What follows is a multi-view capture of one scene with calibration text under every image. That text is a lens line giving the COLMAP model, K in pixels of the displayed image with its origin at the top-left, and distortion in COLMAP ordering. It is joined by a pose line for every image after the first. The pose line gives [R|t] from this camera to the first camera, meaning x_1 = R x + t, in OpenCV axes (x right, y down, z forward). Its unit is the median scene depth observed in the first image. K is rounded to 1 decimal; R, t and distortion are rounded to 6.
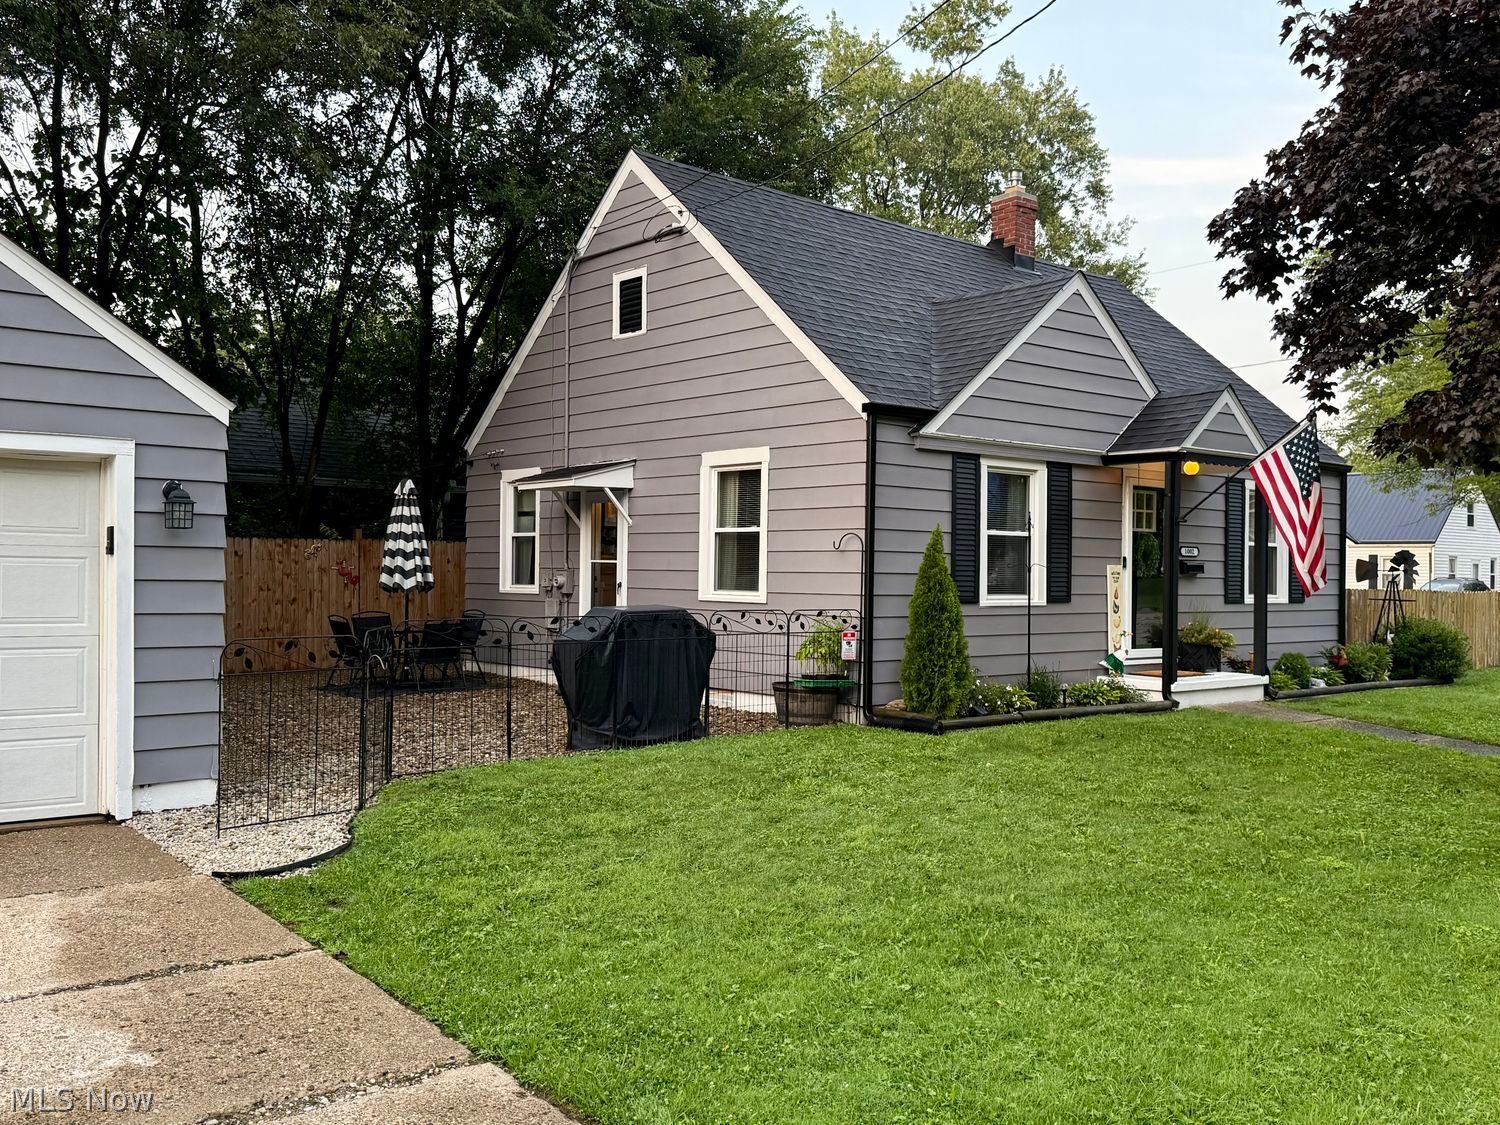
lens RADIAL K [[1370.2, 0, 754.8], [0, 1370.2, 573.2], [0, 0, 1]] dist [0.097874, -0.156179]
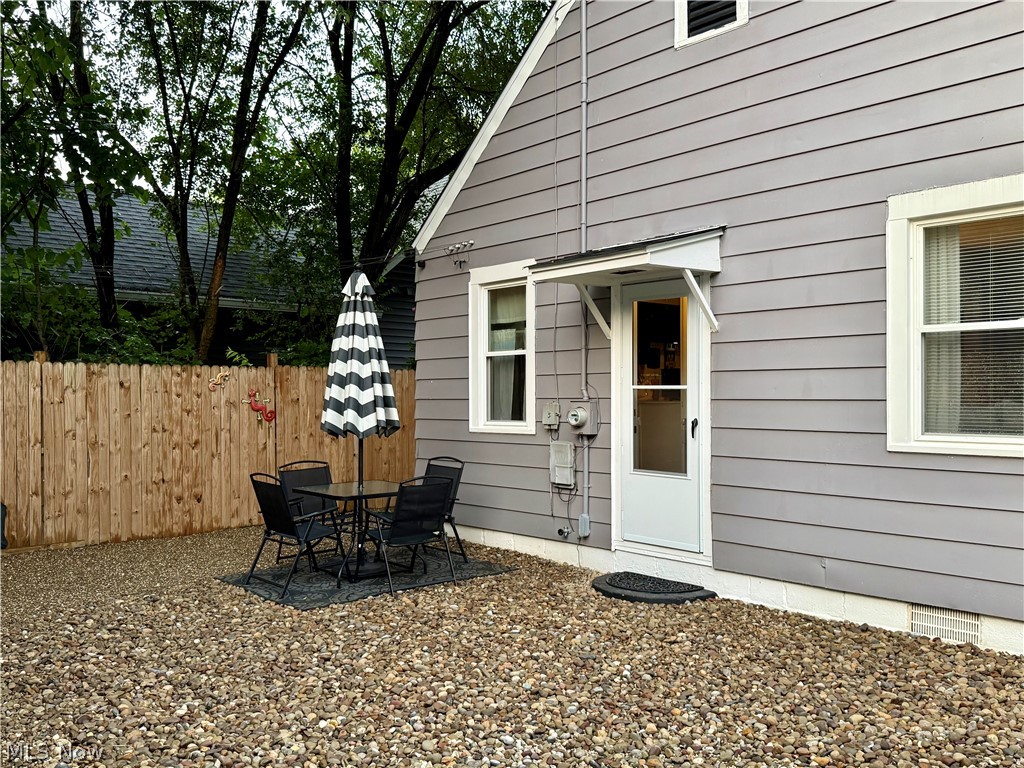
lens RADIAL K [[952.7, 0, 500.0], [0, 952.7, 382.9], [0, 0, 1]] dist [0.155056, -0.367072]
pose [[0.999854, -0.013683, -0.010216, -0.181759], [0.013502, 0.999754, -0.017607, -0.003491], [0.010454, 0.017466, 0.999793, 0.532847]]
